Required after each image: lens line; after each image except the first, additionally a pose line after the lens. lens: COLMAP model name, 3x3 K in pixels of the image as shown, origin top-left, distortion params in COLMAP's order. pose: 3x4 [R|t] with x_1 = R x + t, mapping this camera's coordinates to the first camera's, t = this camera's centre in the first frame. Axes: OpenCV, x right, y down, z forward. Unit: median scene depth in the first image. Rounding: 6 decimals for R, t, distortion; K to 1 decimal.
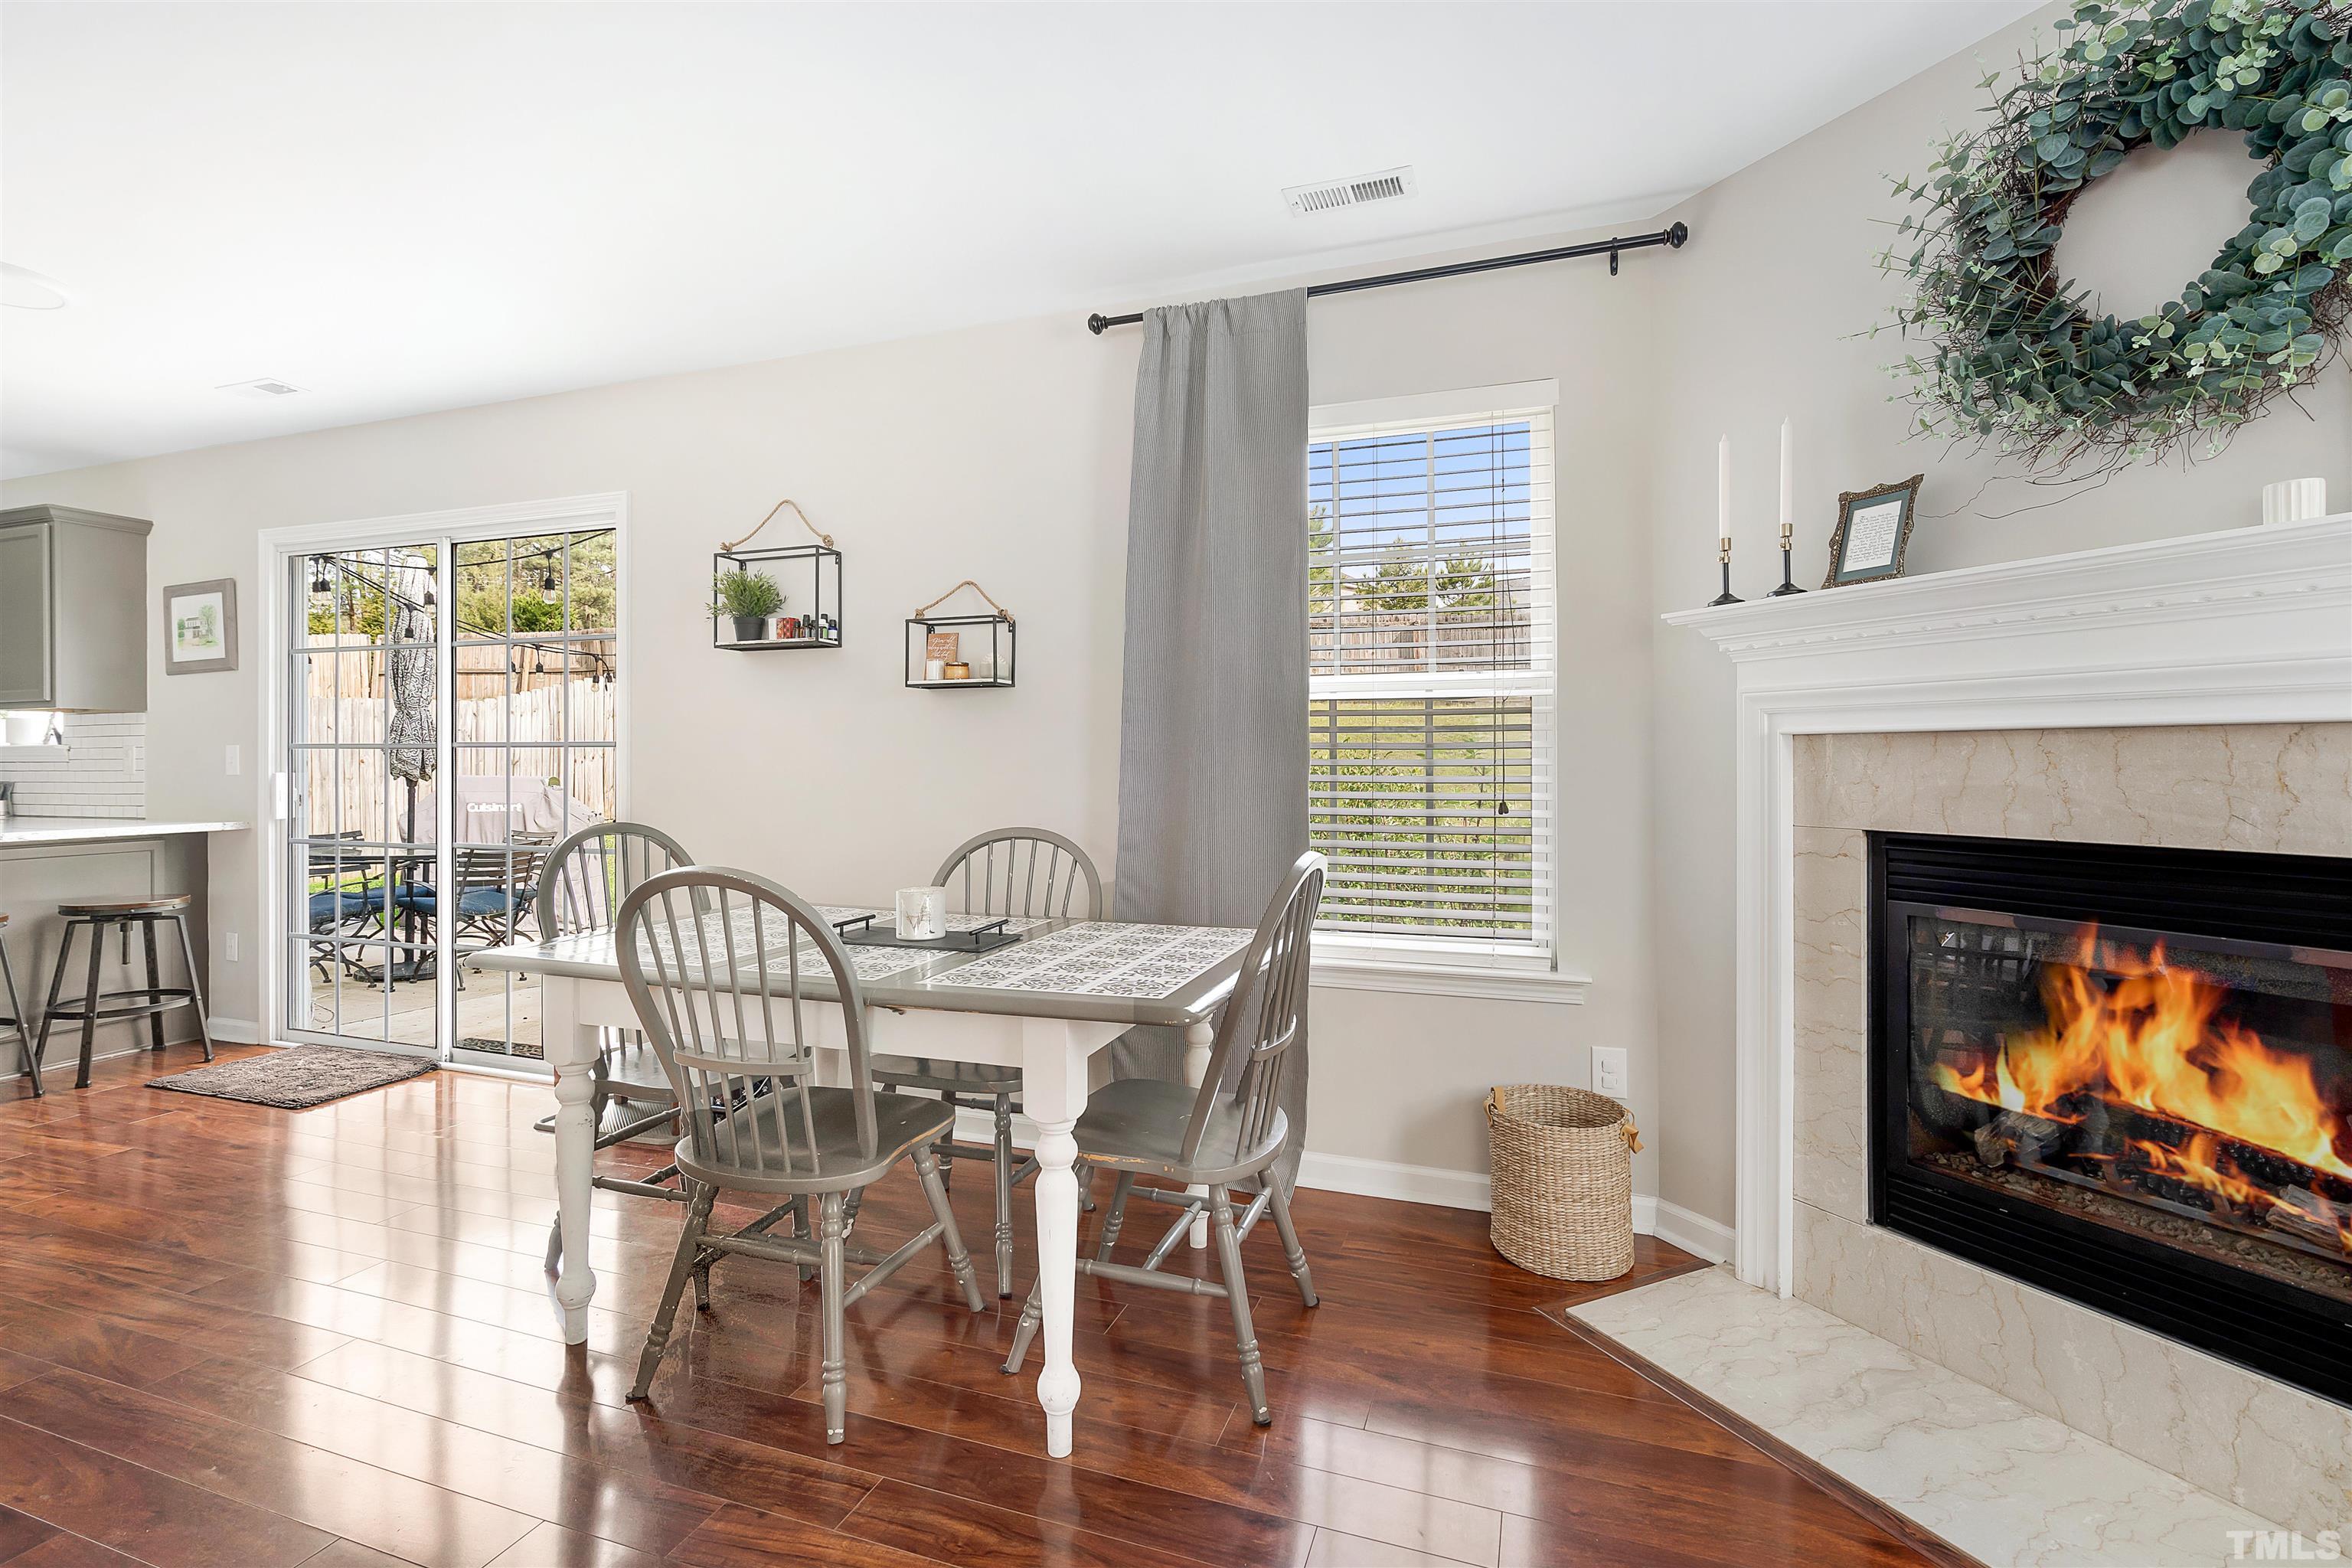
lens RADIAL K [[1068.7, 0, 1160.6], [0, 1068.7, 770.5], [0, 0, 1]] dist [-0.004380, -0.000122]
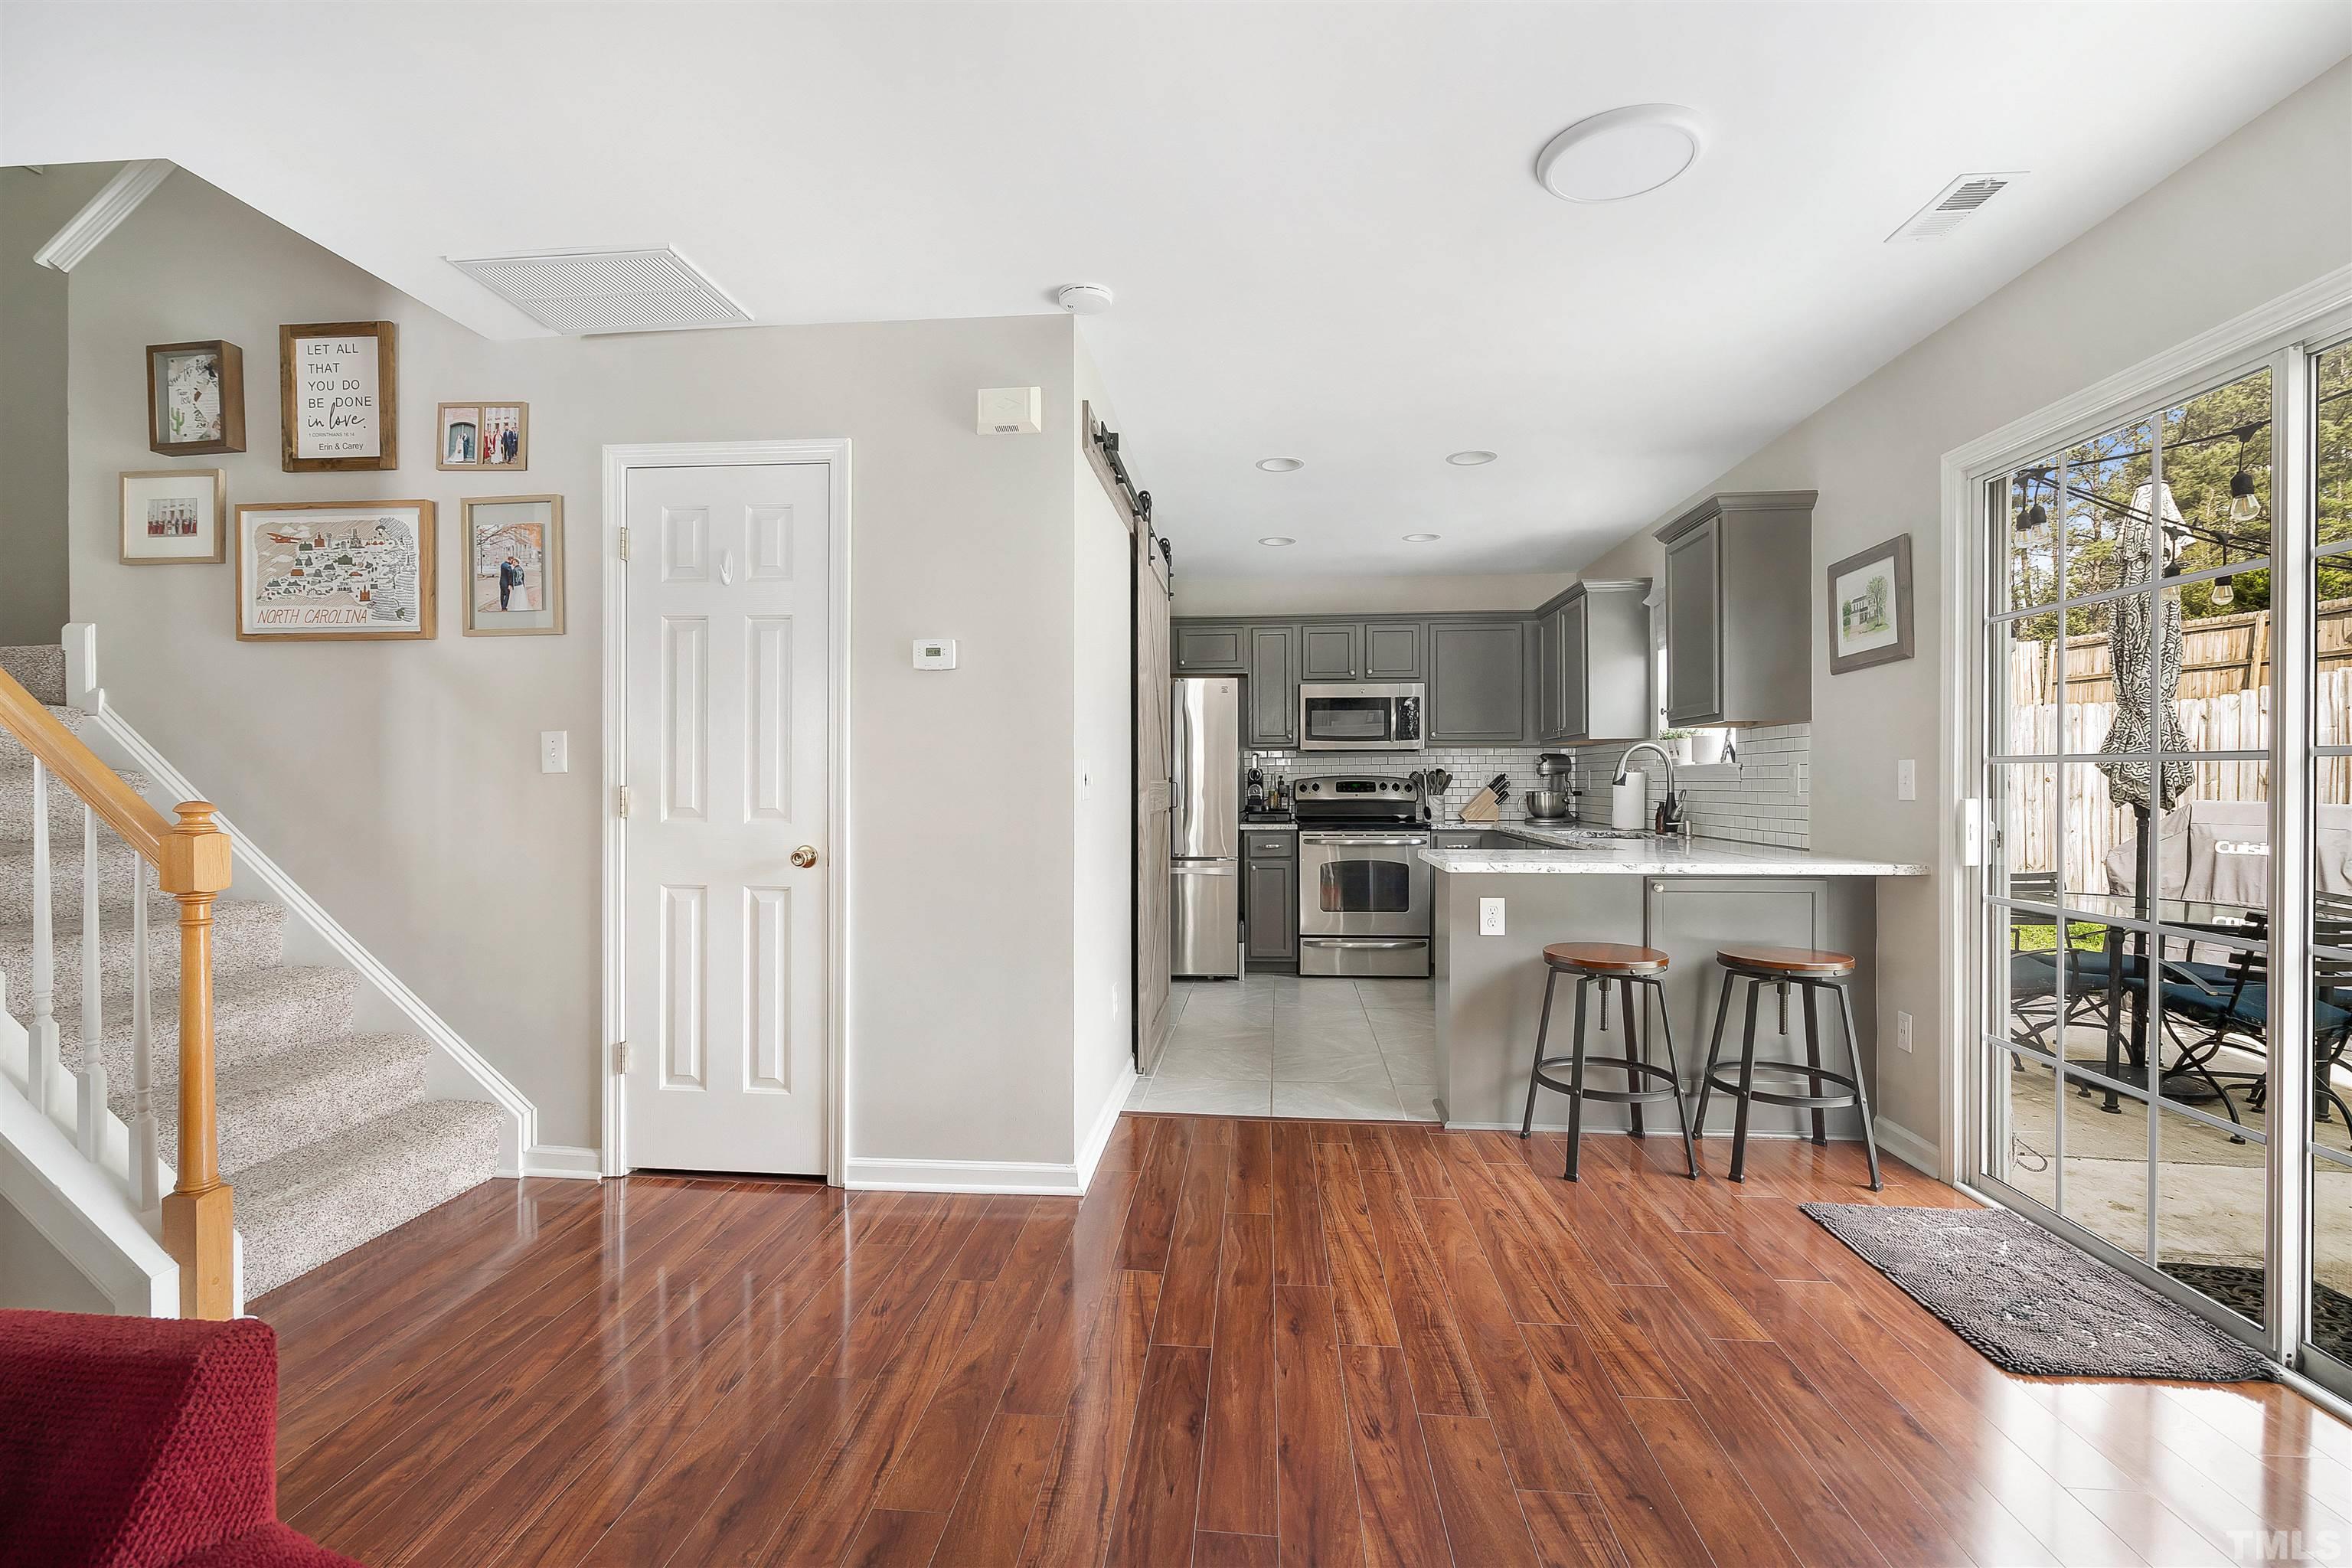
lens RADIAL K [[1068.7, 0, 1160.6], [0, 1068.7, 770.5], [0, 0, 1]] dist [-0.004380, -0.000122]
pose [[0.244272, -0.006762, -0.969683, -0.310542], [-0.009025, 0.999917, -0.009247, -0.005443], [0.969665, 0.011010, 0.244191, 0.351410]]
